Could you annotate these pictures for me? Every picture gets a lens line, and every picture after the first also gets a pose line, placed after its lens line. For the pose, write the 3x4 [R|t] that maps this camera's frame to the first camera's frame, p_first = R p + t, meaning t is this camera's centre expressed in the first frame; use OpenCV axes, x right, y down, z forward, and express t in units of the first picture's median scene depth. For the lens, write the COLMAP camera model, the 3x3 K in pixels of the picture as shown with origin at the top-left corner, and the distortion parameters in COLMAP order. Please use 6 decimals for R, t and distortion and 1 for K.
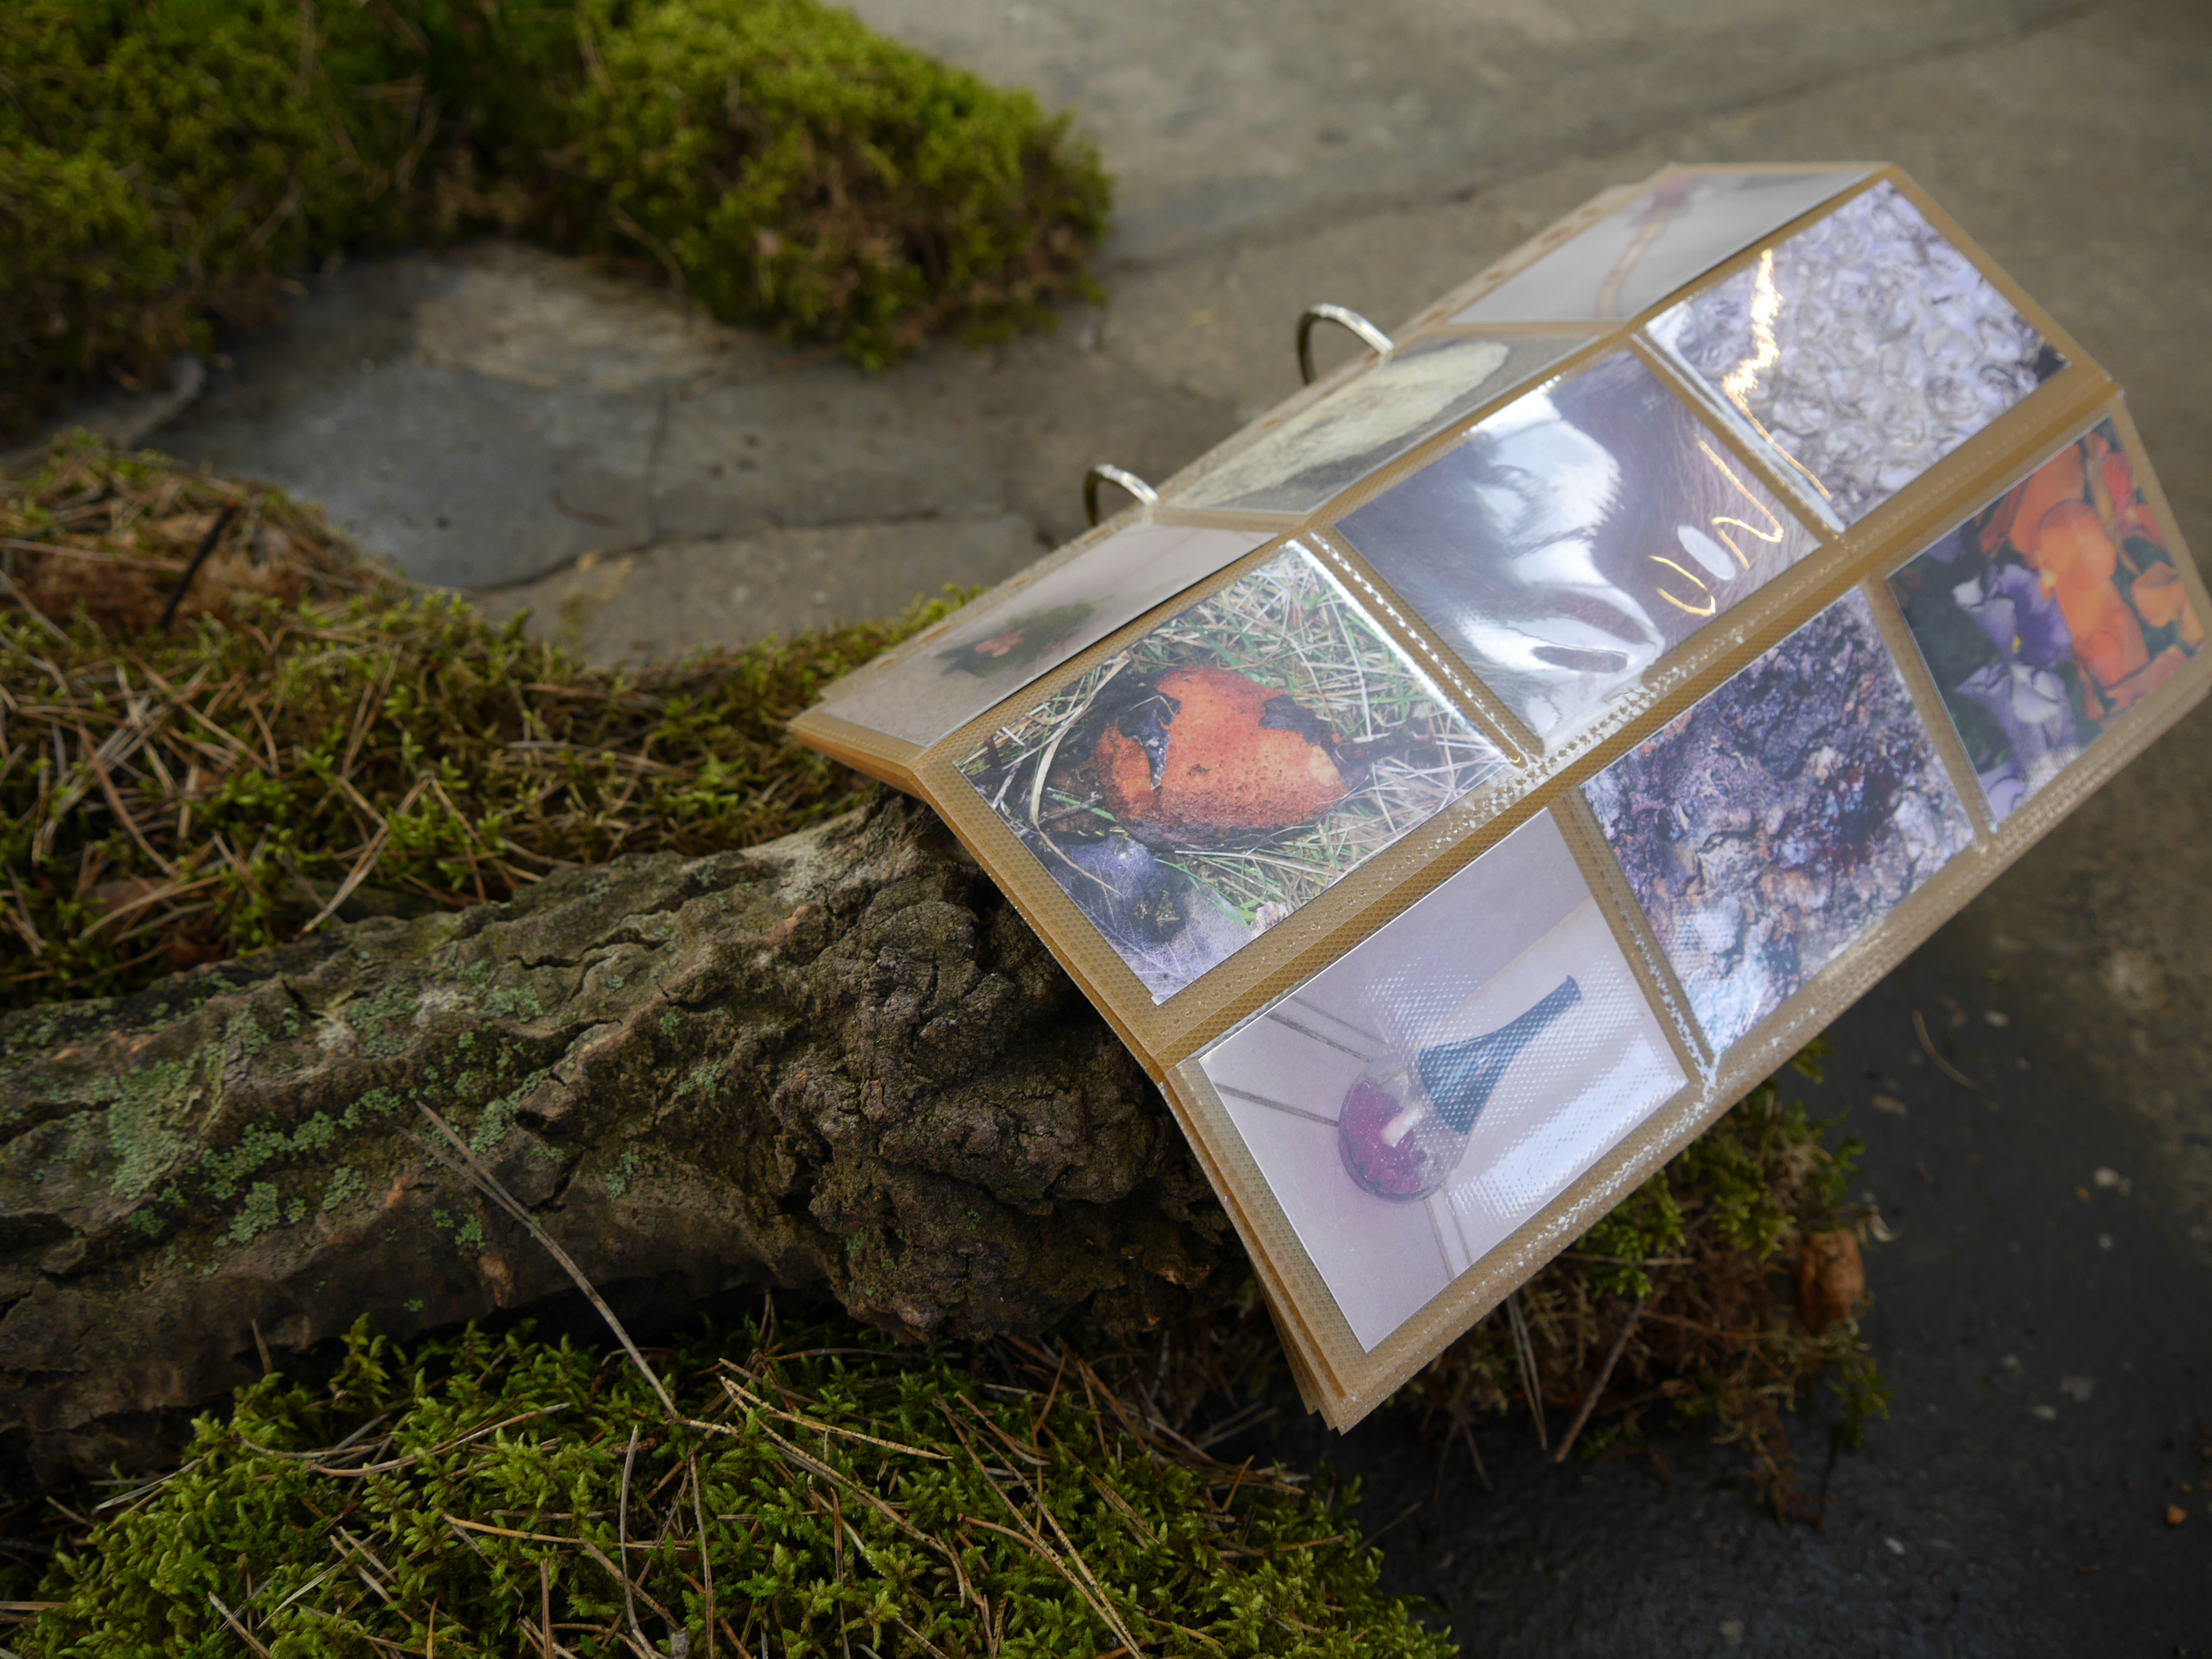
lens RADIAL K [[1783.8, 0, 1103.4], [0, 1783.8, 818.5], [0, 0, 1]] dist [-0.062820, 0.006521]
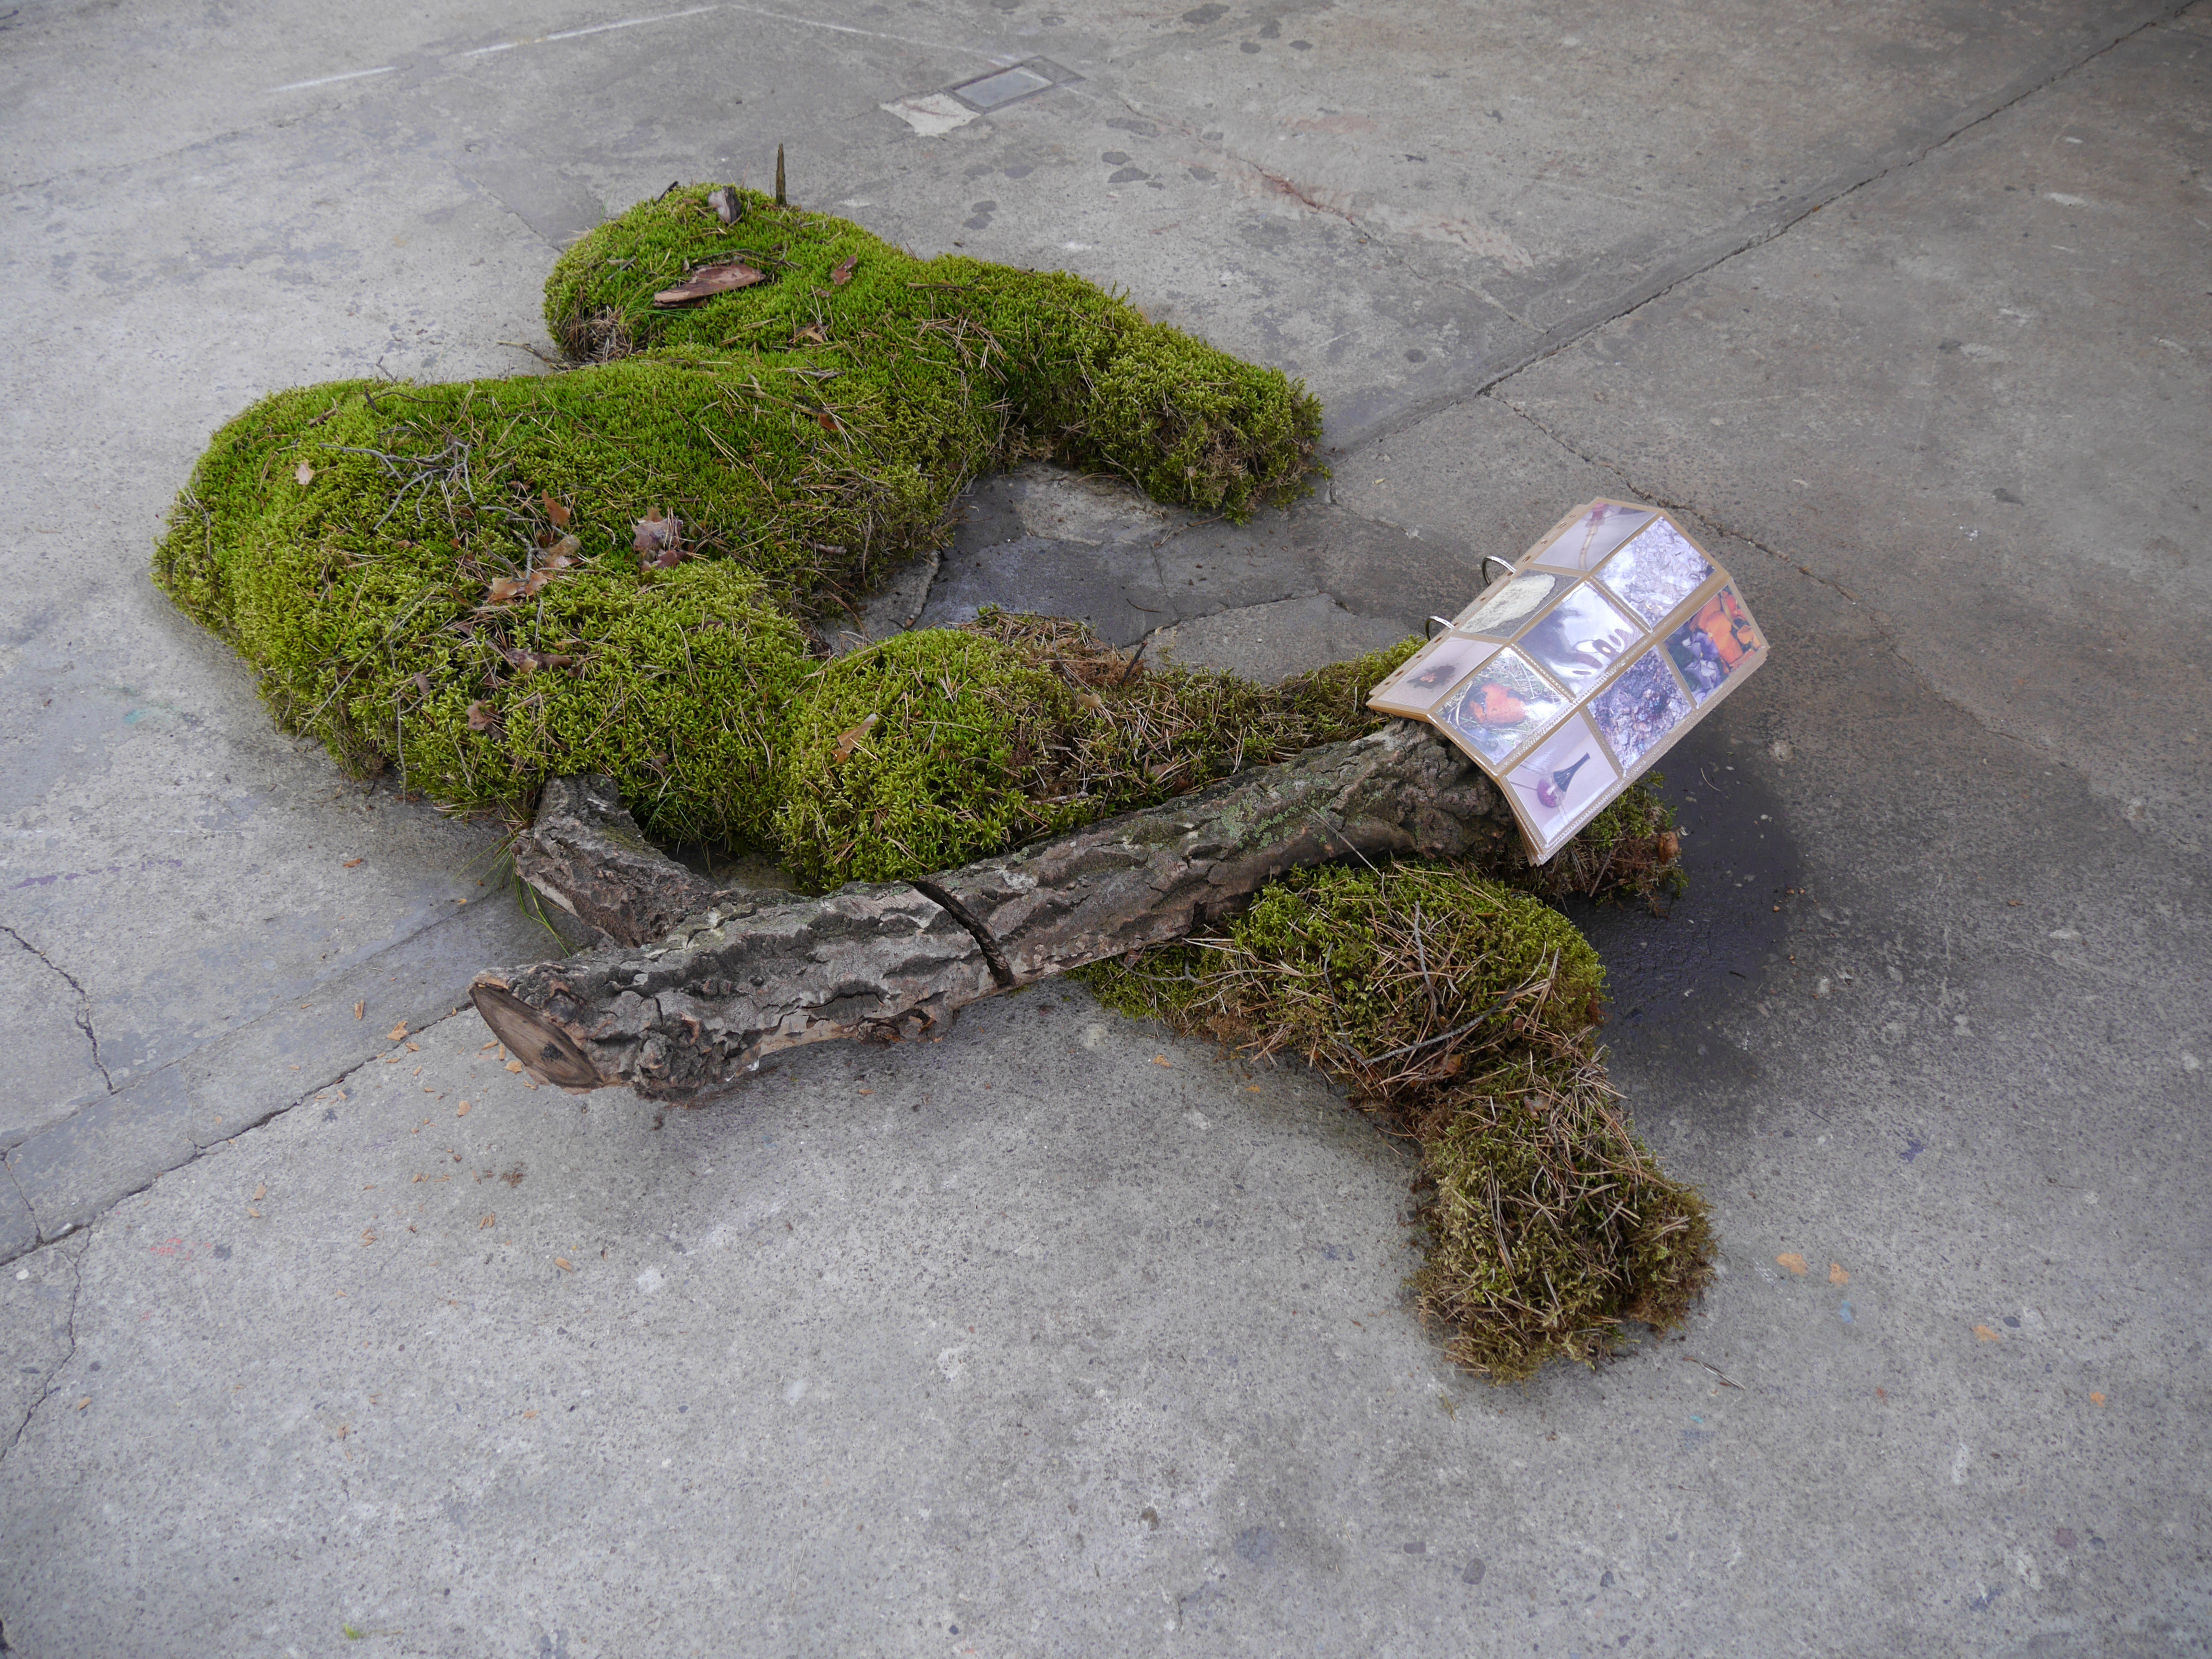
lens RADIAL K [[1824.2, 0, 1107.3], [0, 1824.2, 833.3], [0, 0, 1]] dist [-0.073825, 0.044016]
pose [[0.996007, -0.083062, 0.032710, -0.854733], [0.080715, 0.994450, 0.067490, -0.084300], [-0.038134, -0.064580, 0.997184, -2.707188]]
